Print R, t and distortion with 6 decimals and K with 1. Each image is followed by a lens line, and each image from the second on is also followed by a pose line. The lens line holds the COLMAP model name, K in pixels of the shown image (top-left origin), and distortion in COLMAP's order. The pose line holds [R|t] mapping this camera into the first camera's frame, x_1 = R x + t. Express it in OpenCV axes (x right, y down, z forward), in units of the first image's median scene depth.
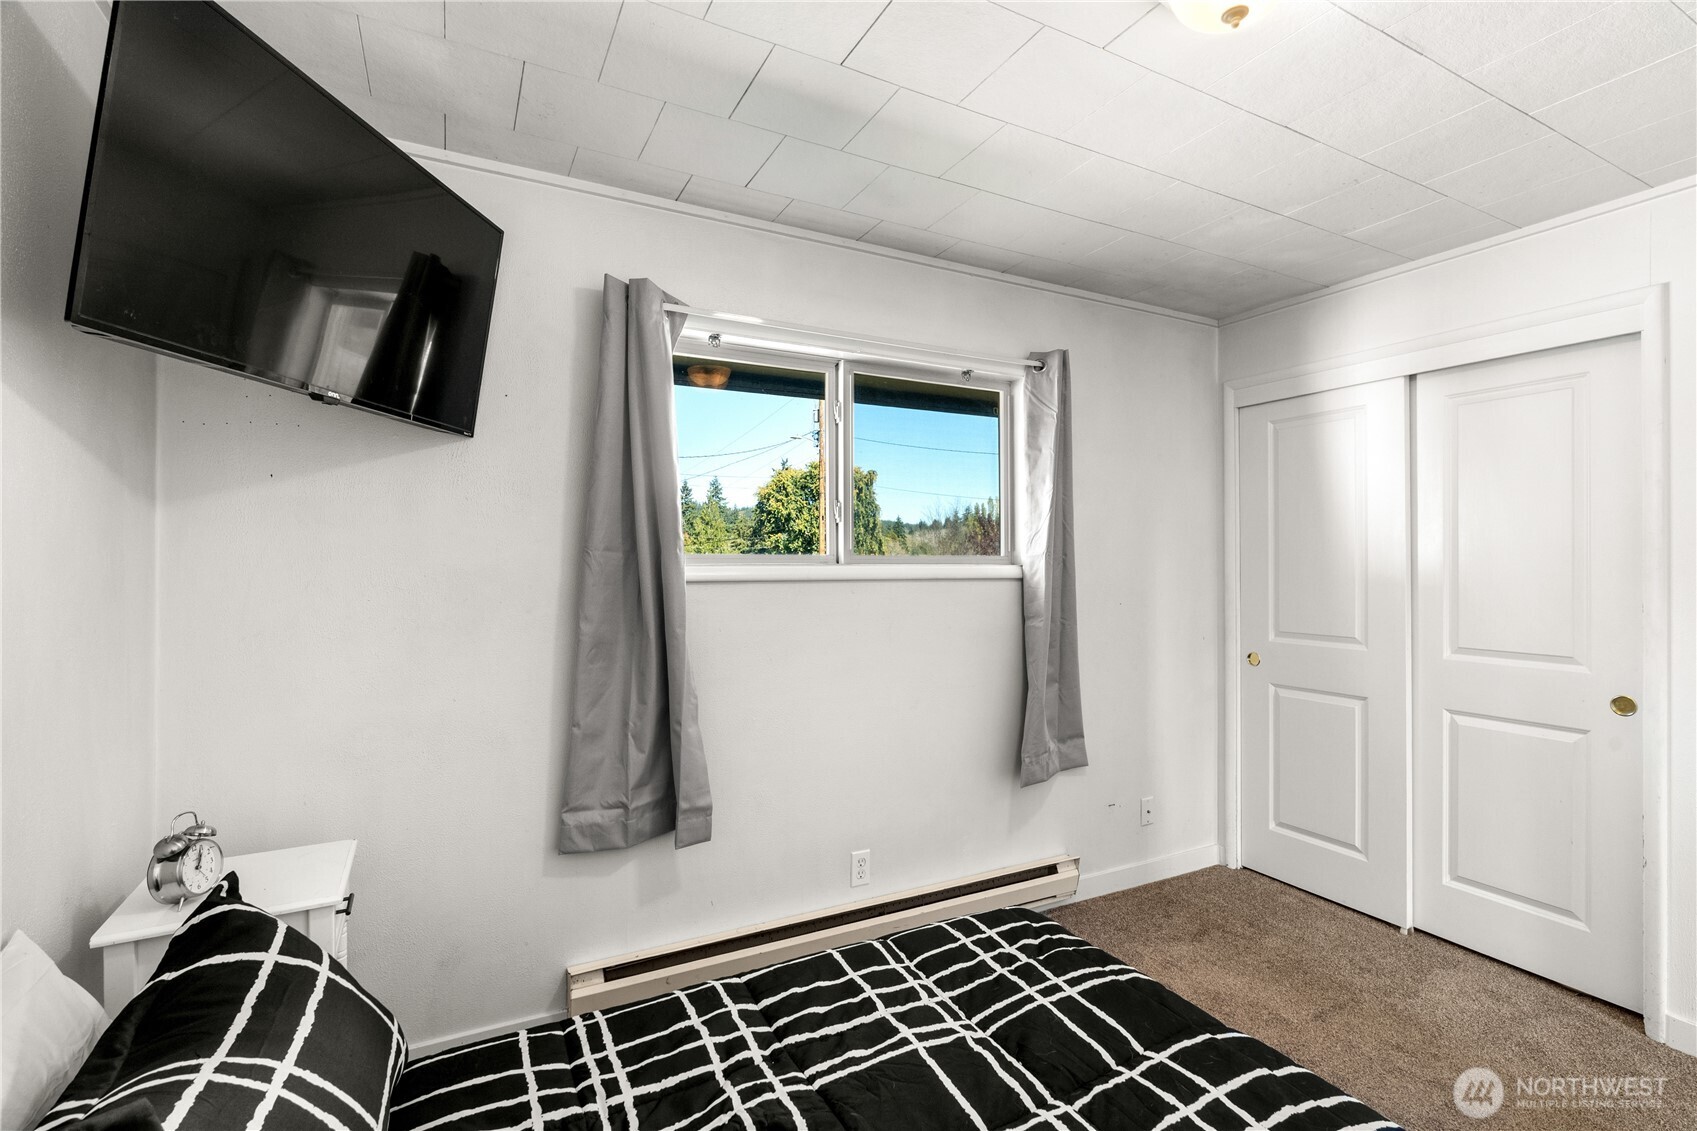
lens RADIAL K [[774.9, 0, 848.8], [0, 774.9, 559.8], [0, 0, 1]] dist [-0.001738, 0.000575]
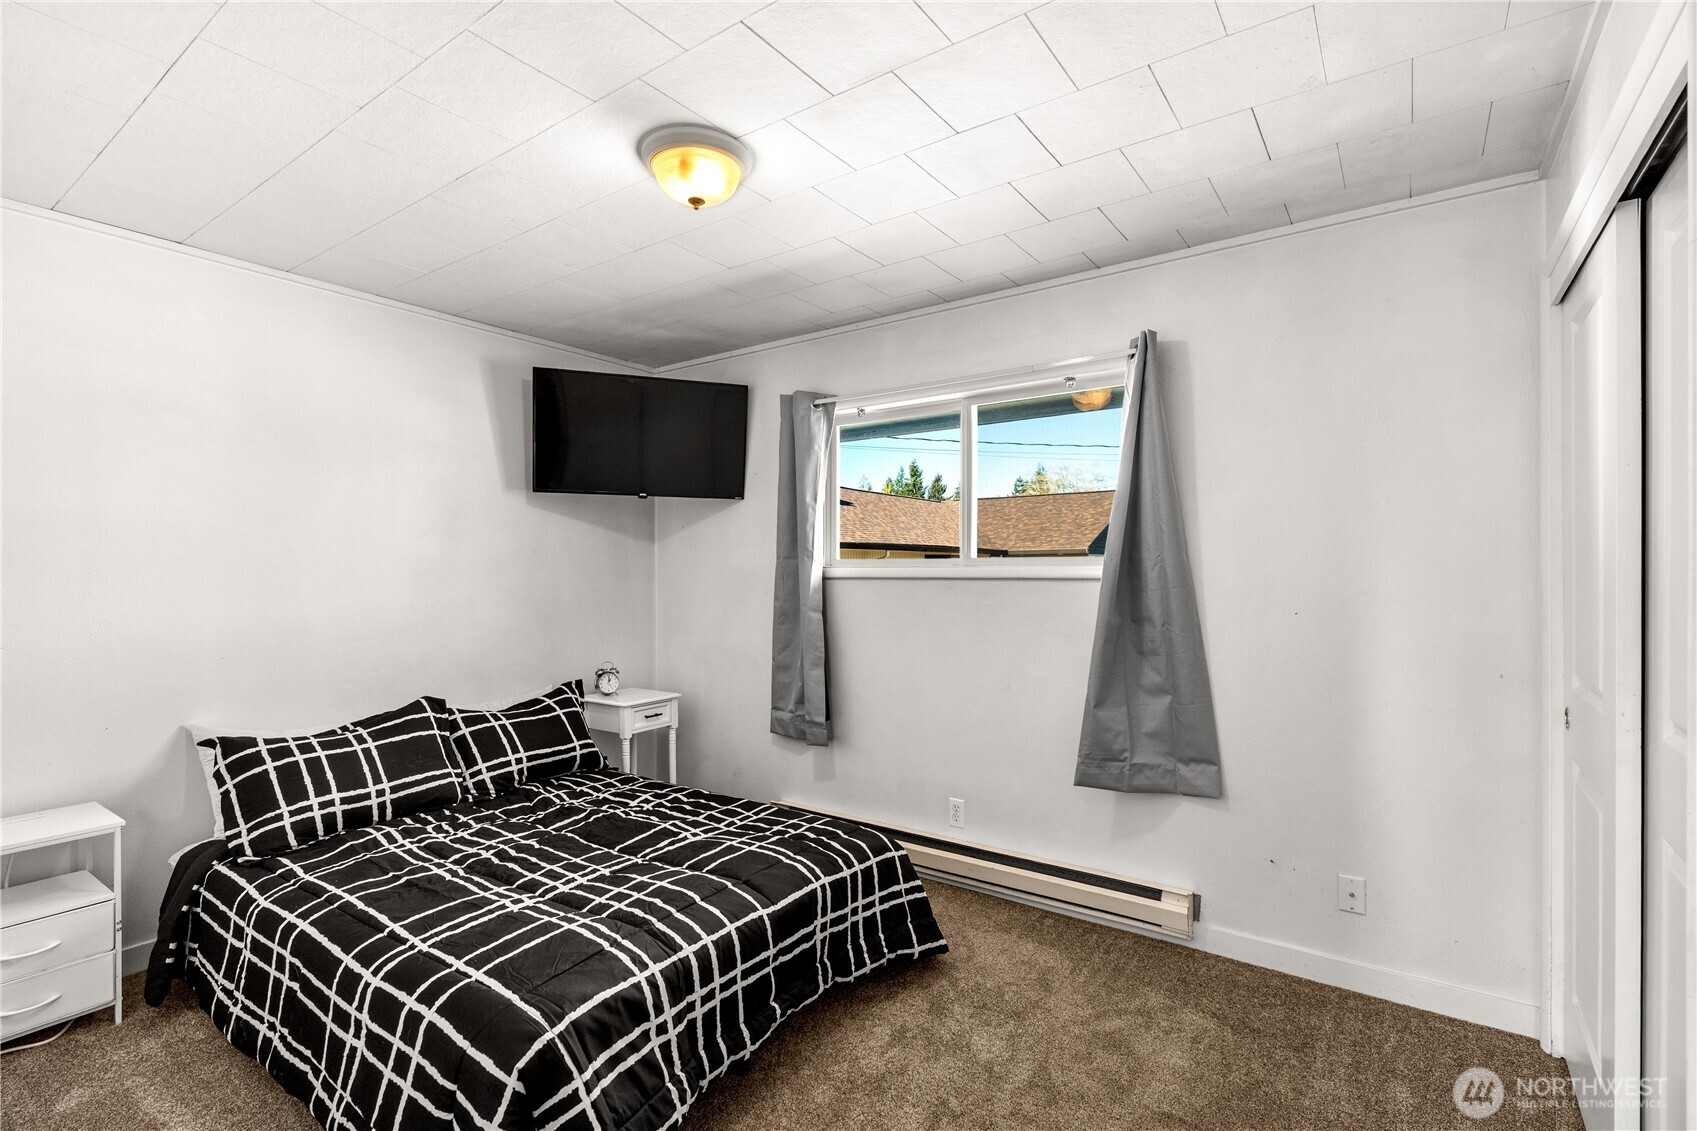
lens RADIAL K [[774.9, 0, 848.6], [0, 774.9, 568.8], [0, 0, 1]] dist [-0.001738, 0.000575]
pose [[0.457403, -0.002283, -0.889256, 1.192690], [0.010372, 0.999942, 0.002768, 0.007094], [0.889199, -0.010489, 0.457401, 0.336393]]
